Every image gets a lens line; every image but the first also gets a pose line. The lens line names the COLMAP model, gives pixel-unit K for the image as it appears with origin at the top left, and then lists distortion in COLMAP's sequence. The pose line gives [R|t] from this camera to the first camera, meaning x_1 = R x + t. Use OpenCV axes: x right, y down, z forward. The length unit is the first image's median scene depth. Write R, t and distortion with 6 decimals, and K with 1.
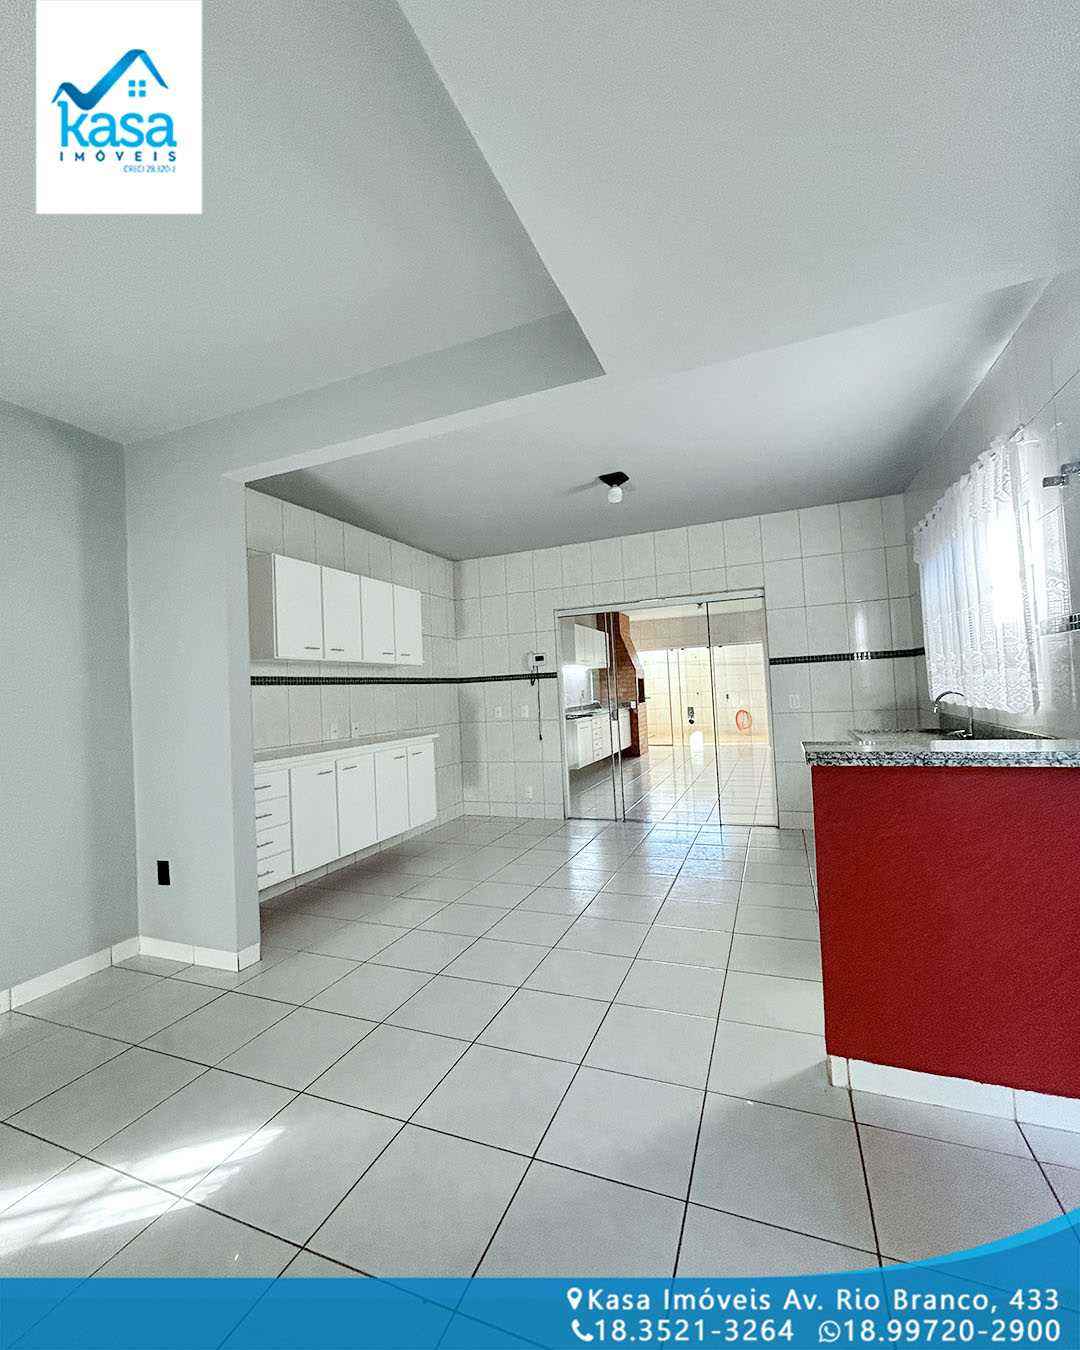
lens RADIAL K [[582.7, 0, 537.6], [0, 582.7, 670.6], [0, 0, 1]] dist [-0.008595, 0.000749]
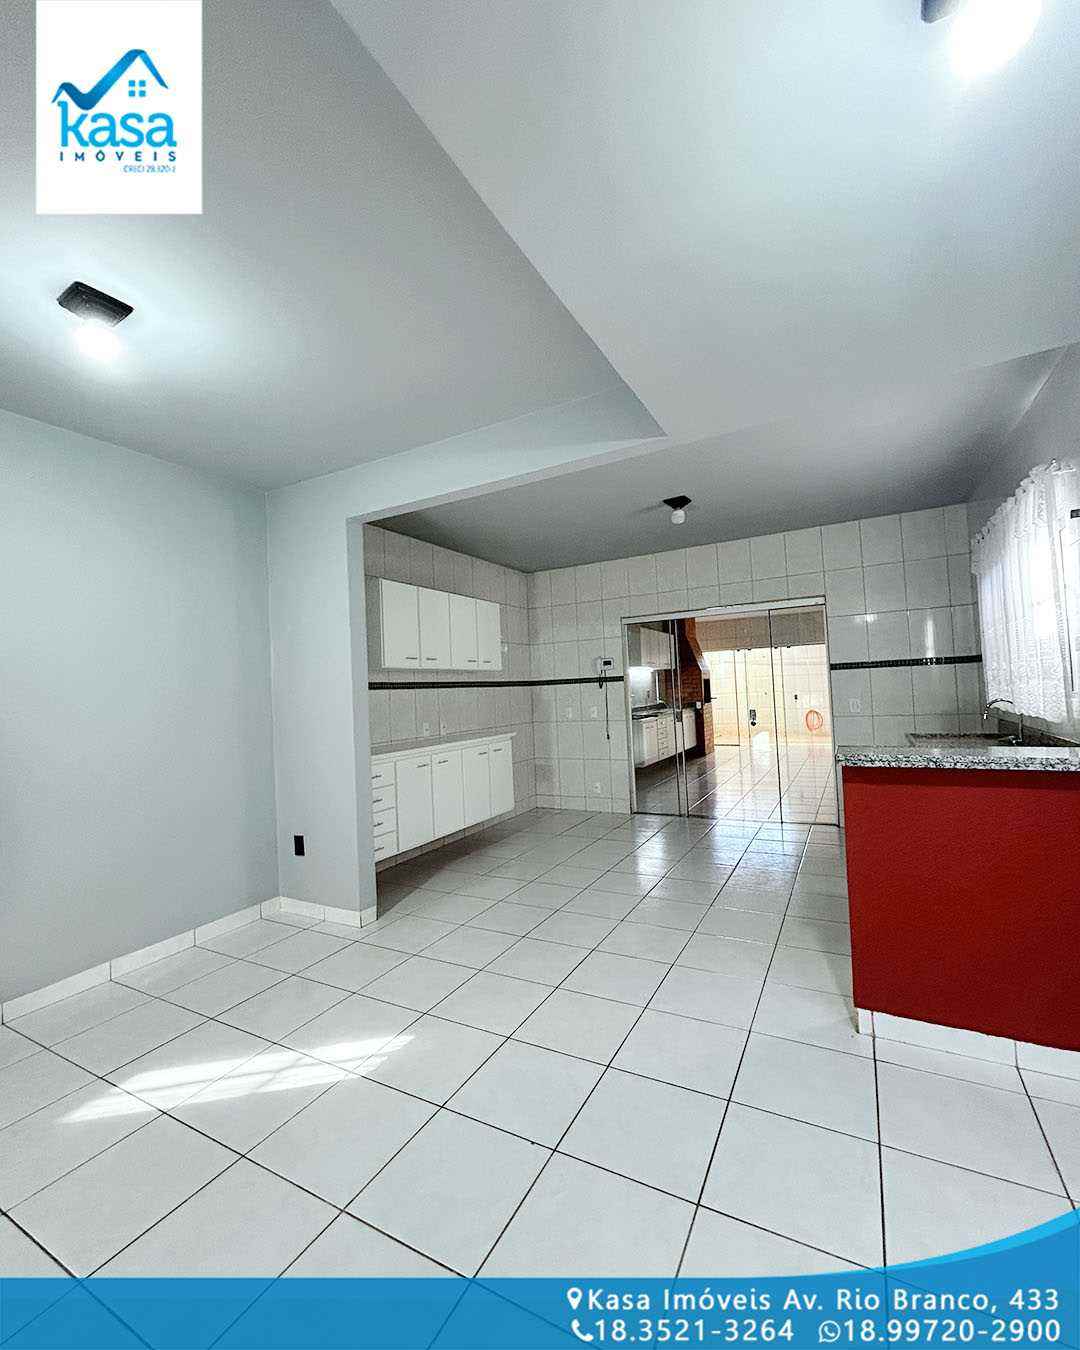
lens RADIAL K [[582.7, 0, 534.0], [0, 582.7, 675.2], [0, 0, 1]] dist [-0.008595, 0.000749]
pose [[0.993148, -0.000949, -0.116856, -0.006974], [0.002433, 0.999918, 0.012563, -0.015619], [0.116835, -0.012761, 0.993069, -0.101322]]
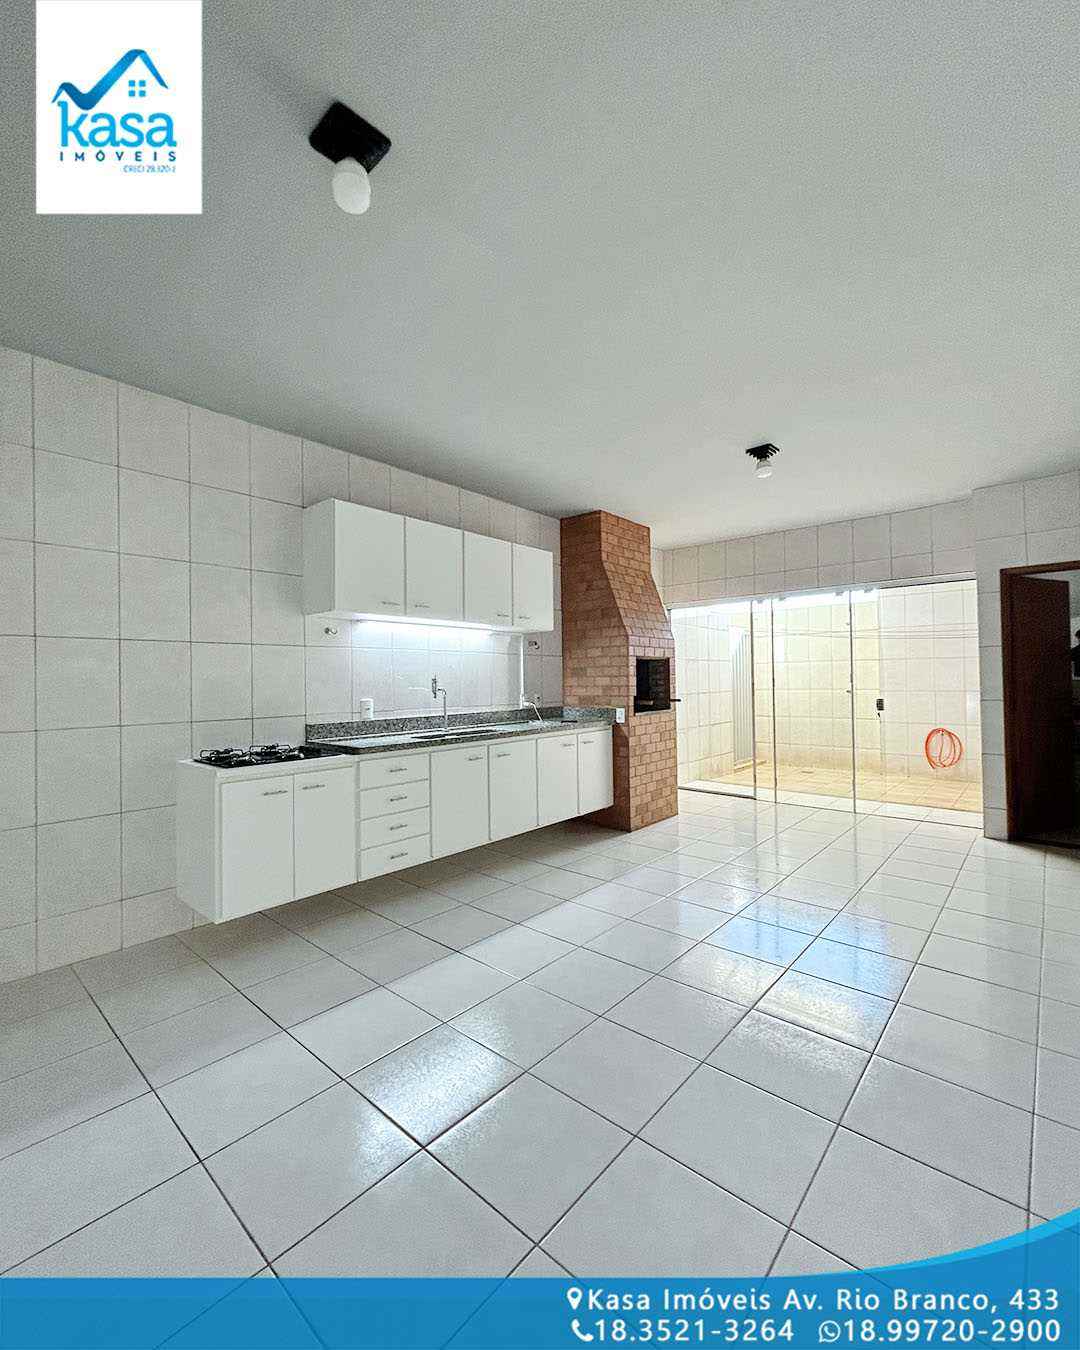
lens RADIAL K [[582.7, 0, 542.0], [0, 582.7, 667.9], [0, 0, 1]] dist [-0.008595, 0.000749]
pose [[0.943065, 0.039301, -0.330277, 0.572229], [-0.026096, 0.998676, 0.044323, 0.008157], [0.331582, -0.033181, 0.942843, 1.252812]]
